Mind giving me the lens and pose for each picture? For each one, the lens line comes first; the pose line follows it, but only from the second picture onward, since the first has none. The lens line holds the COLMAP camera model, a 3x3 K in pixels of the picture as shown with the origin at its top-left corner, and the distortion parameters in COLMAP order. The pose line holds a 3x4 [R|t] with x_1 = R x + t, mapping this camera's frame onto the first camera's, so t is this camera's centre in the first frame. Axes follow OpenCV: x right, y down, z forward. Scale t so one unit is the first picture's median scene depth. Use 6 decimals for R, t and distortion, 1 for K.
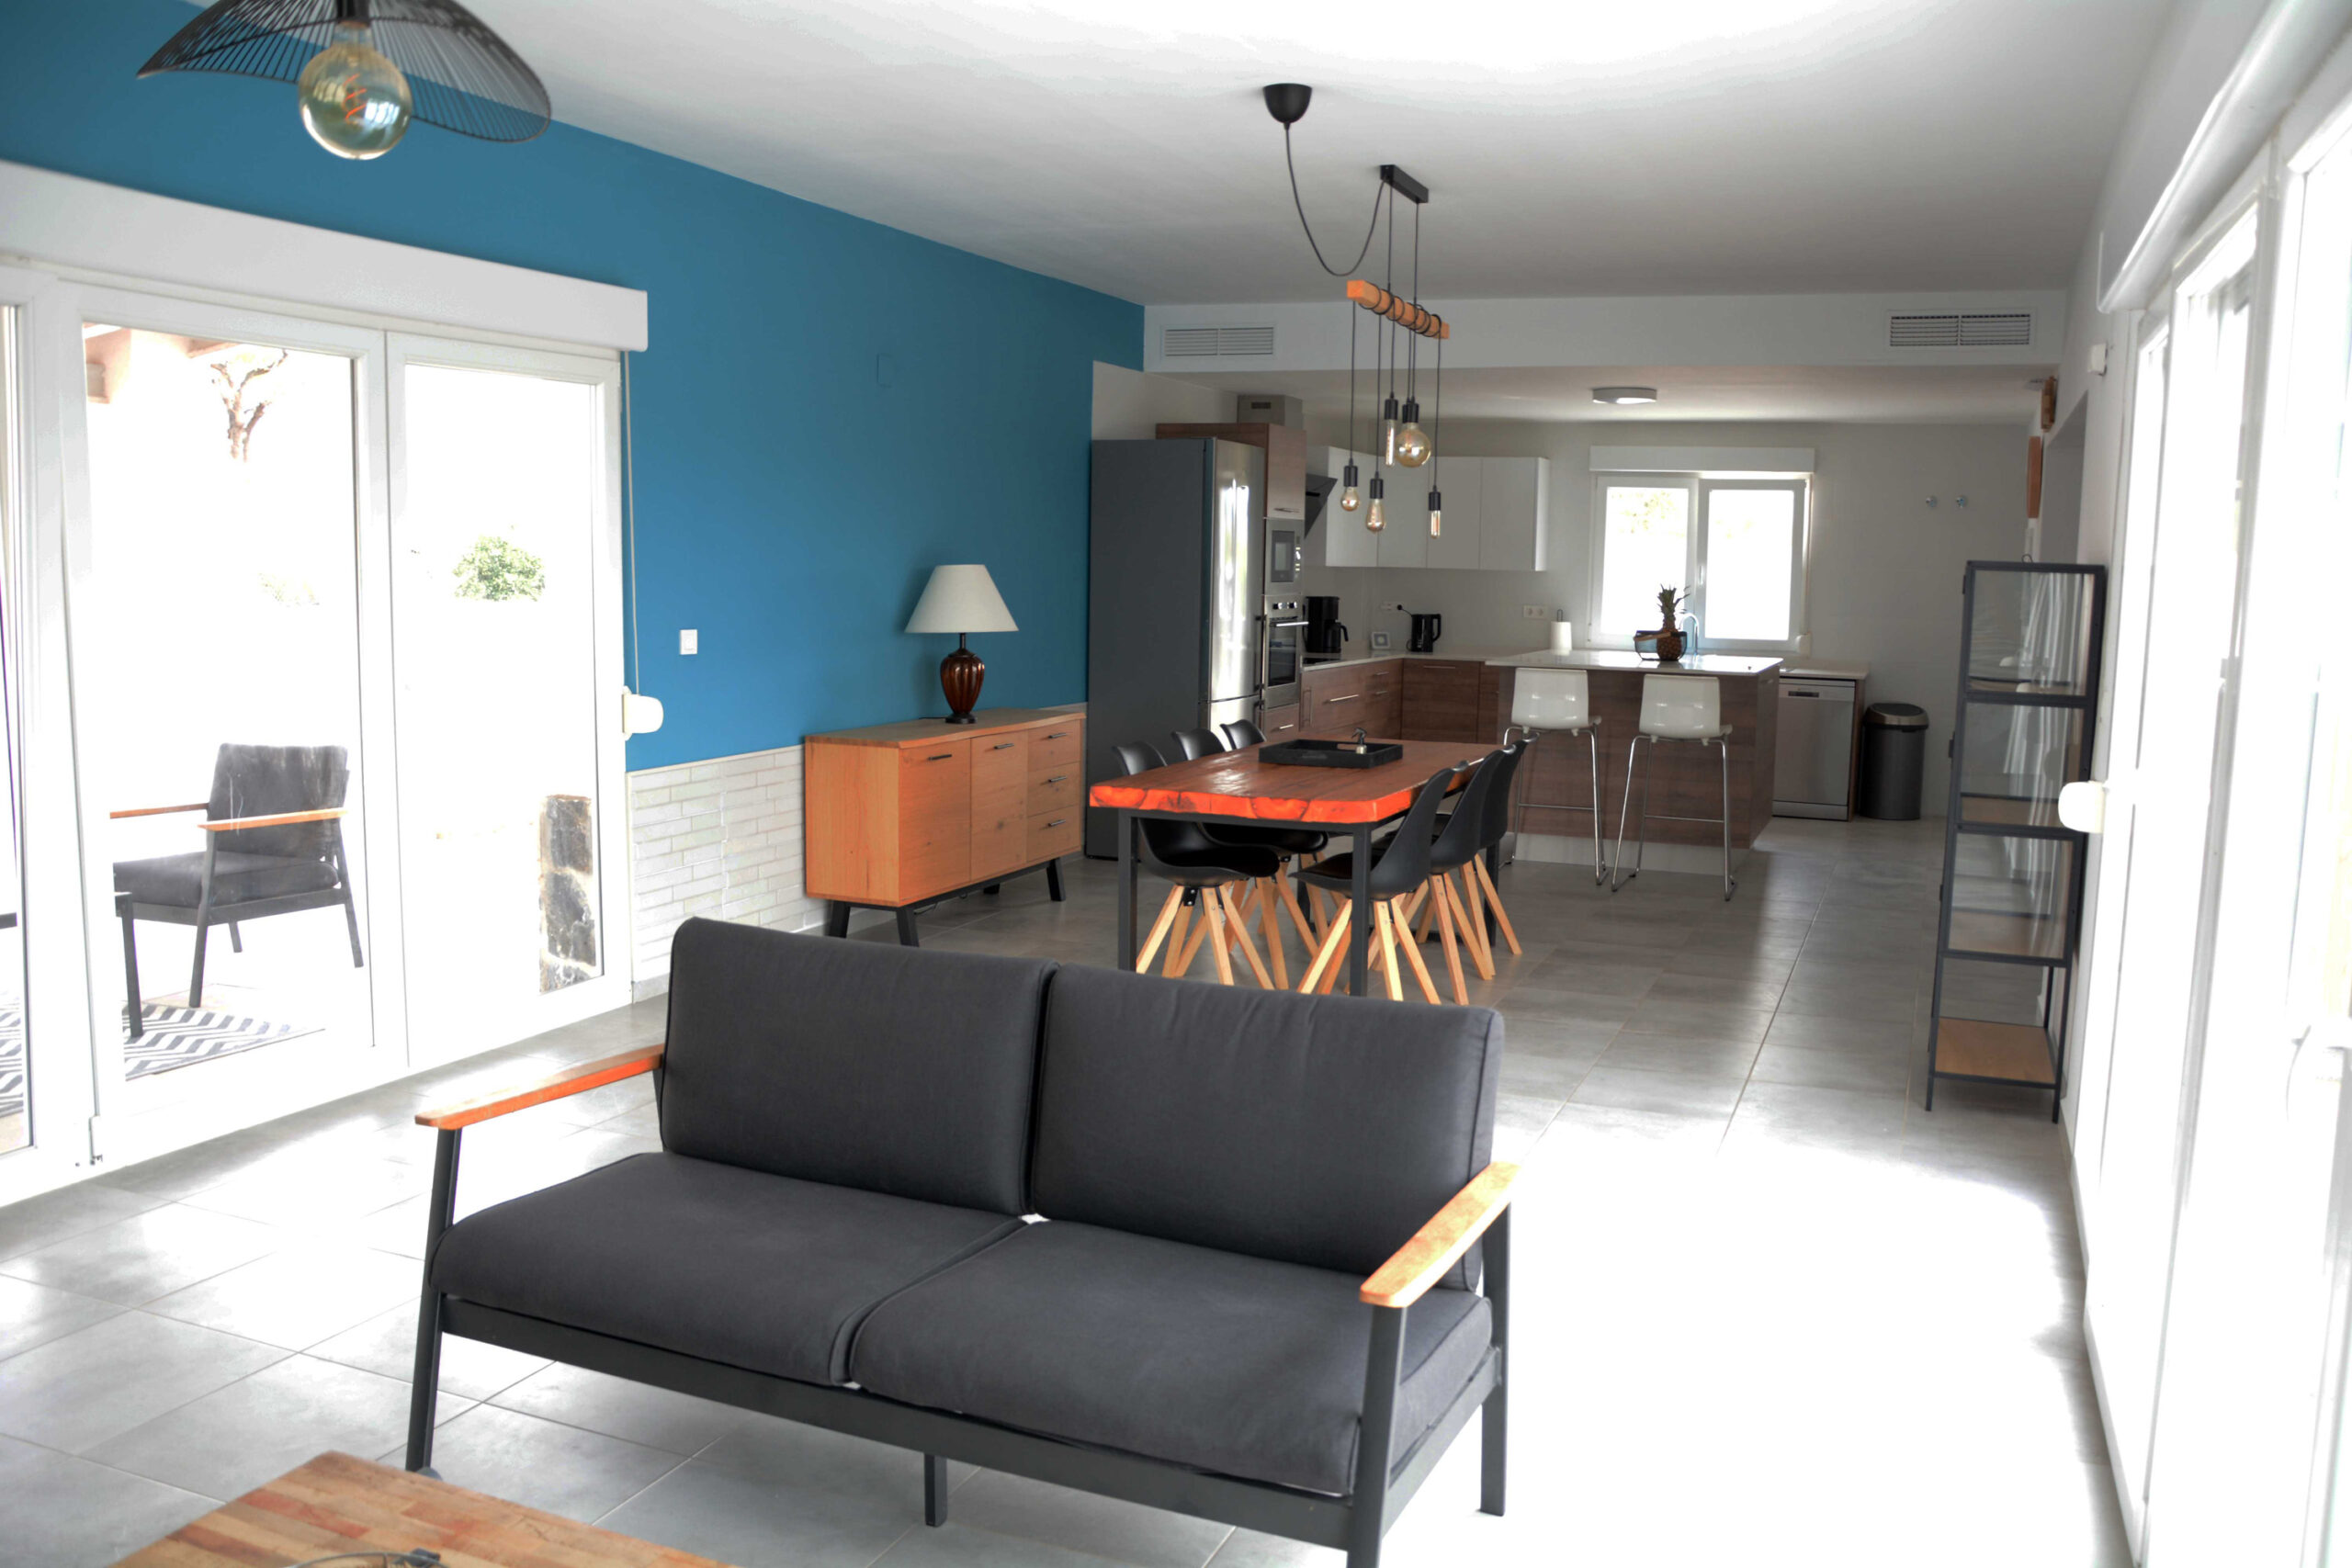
lens RADIAL K [[1872.8, 0, 1208.9], [0, 1872.8, 810.0], [0, 0, 1]] dist [-0.155879, 0.133875]
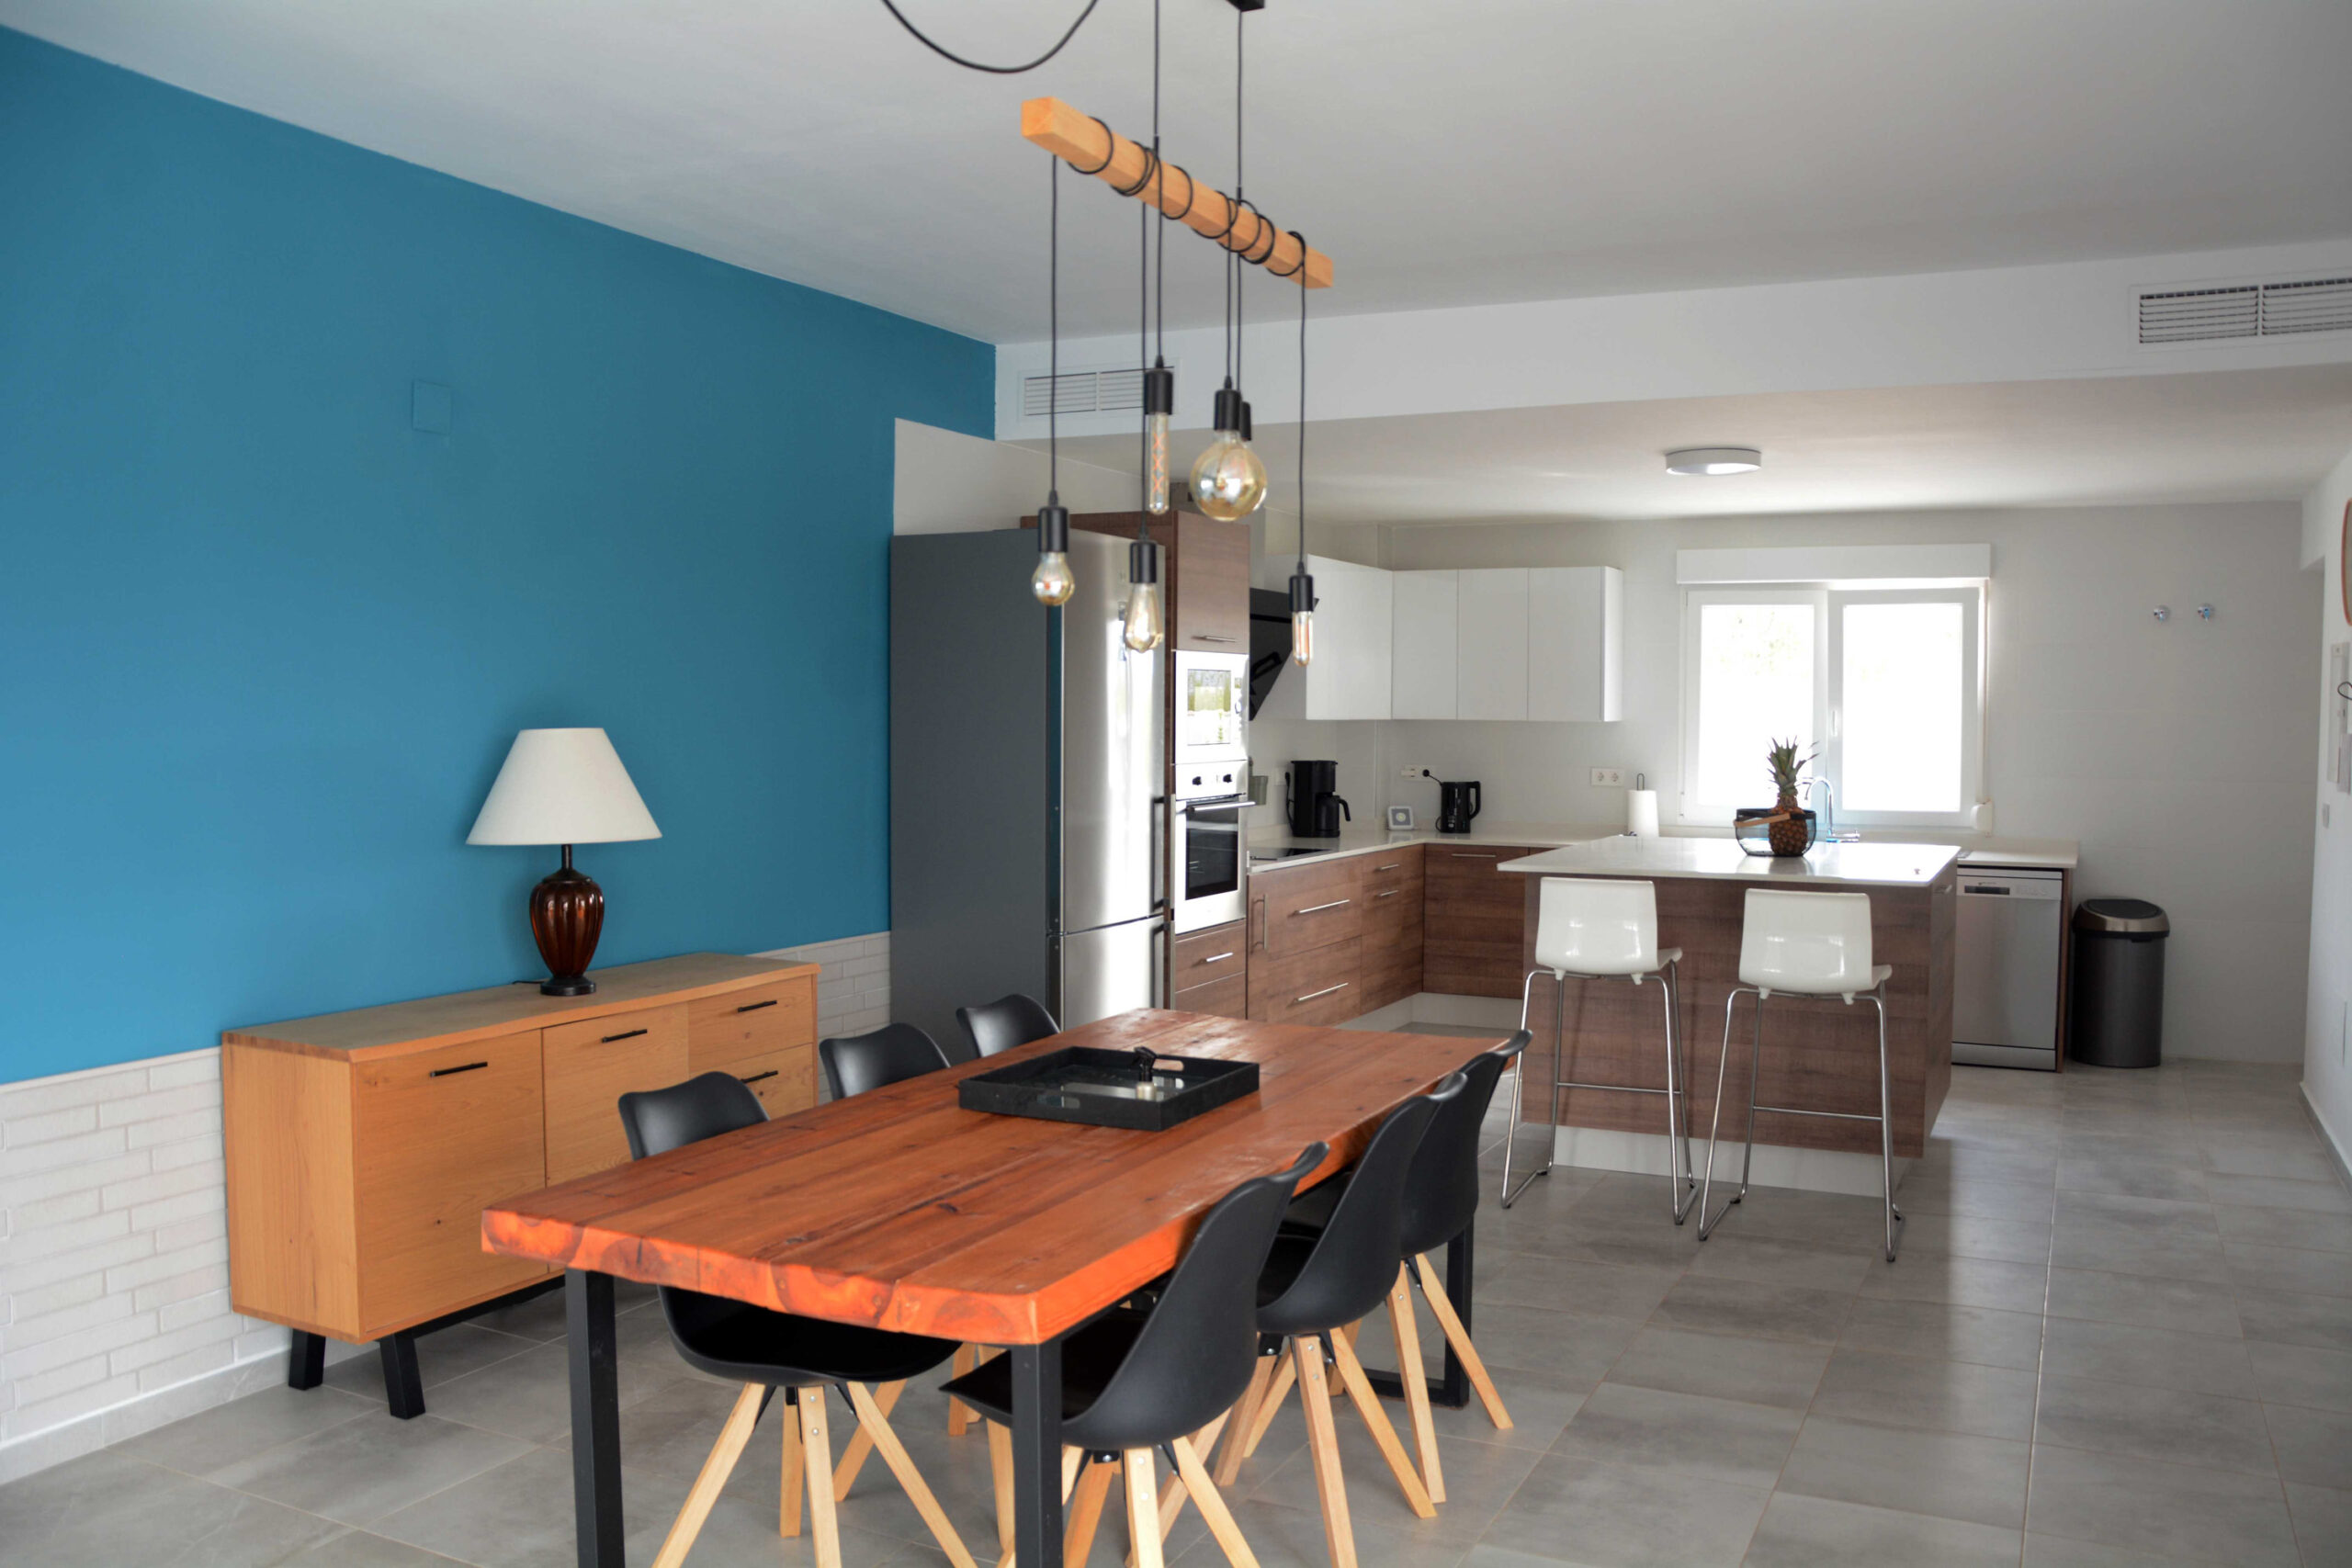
lens RADIAL K [[1872.8, 0, 1208.9], [0, 1872.8, 810.0], [0, 0, 1]] dist [-0.155879, 0.133875]
pose [[0.997592, -0.009827, -0.068662, 0.091342], [0.004190, 0.996644, -0.081752, -0.045383], [0.069235, 0.081268, 0.994285, 0.346108]]
